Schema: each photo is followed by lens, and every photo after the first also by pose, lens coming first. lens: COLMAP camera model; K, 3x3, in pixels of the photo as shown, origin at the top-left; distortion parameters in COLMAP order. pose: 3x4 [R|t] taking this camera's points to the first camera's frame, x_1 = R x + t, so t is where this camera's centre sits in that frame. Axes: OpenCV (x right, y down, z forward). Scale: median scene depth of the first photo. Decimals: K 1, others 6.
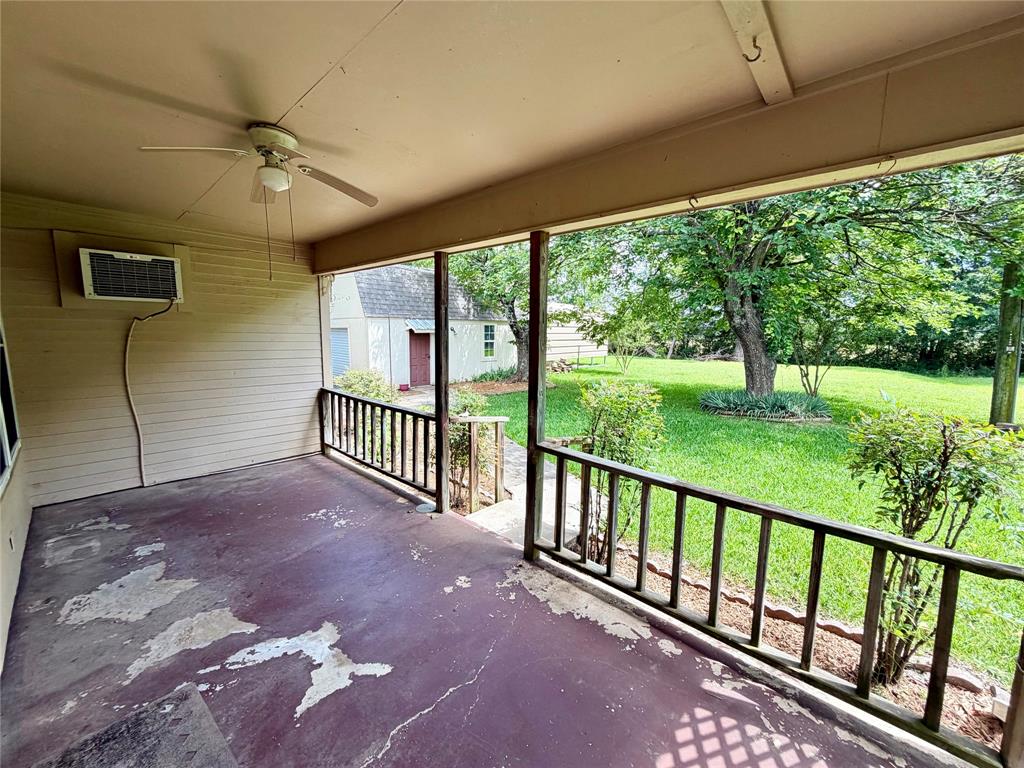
lens RADIAL K [[406.5, 0, 511.0], [0, 406.5, 381.9], [0, 0, 1]] dist [0.002226, 0.000267]
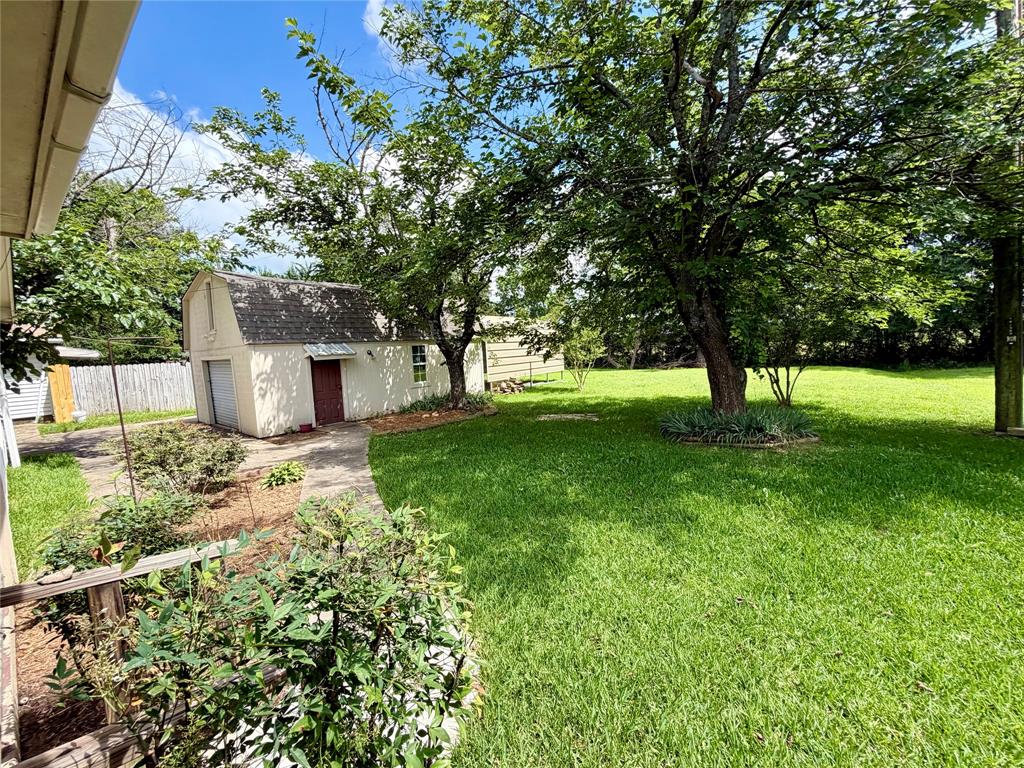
lens RADIAL K [[406.5, 0, 512.7], [0, 406.5, 384.4], [0, 0, 1]] dist [0.002226, 0.000267]
pose [[0.995356, -0.065053, 0.070956, 0.085091], [0.067414, 0.997231, -0.031405, -0.018346], [-0.068716, 0.036043, 0.996985, 0.146454]]
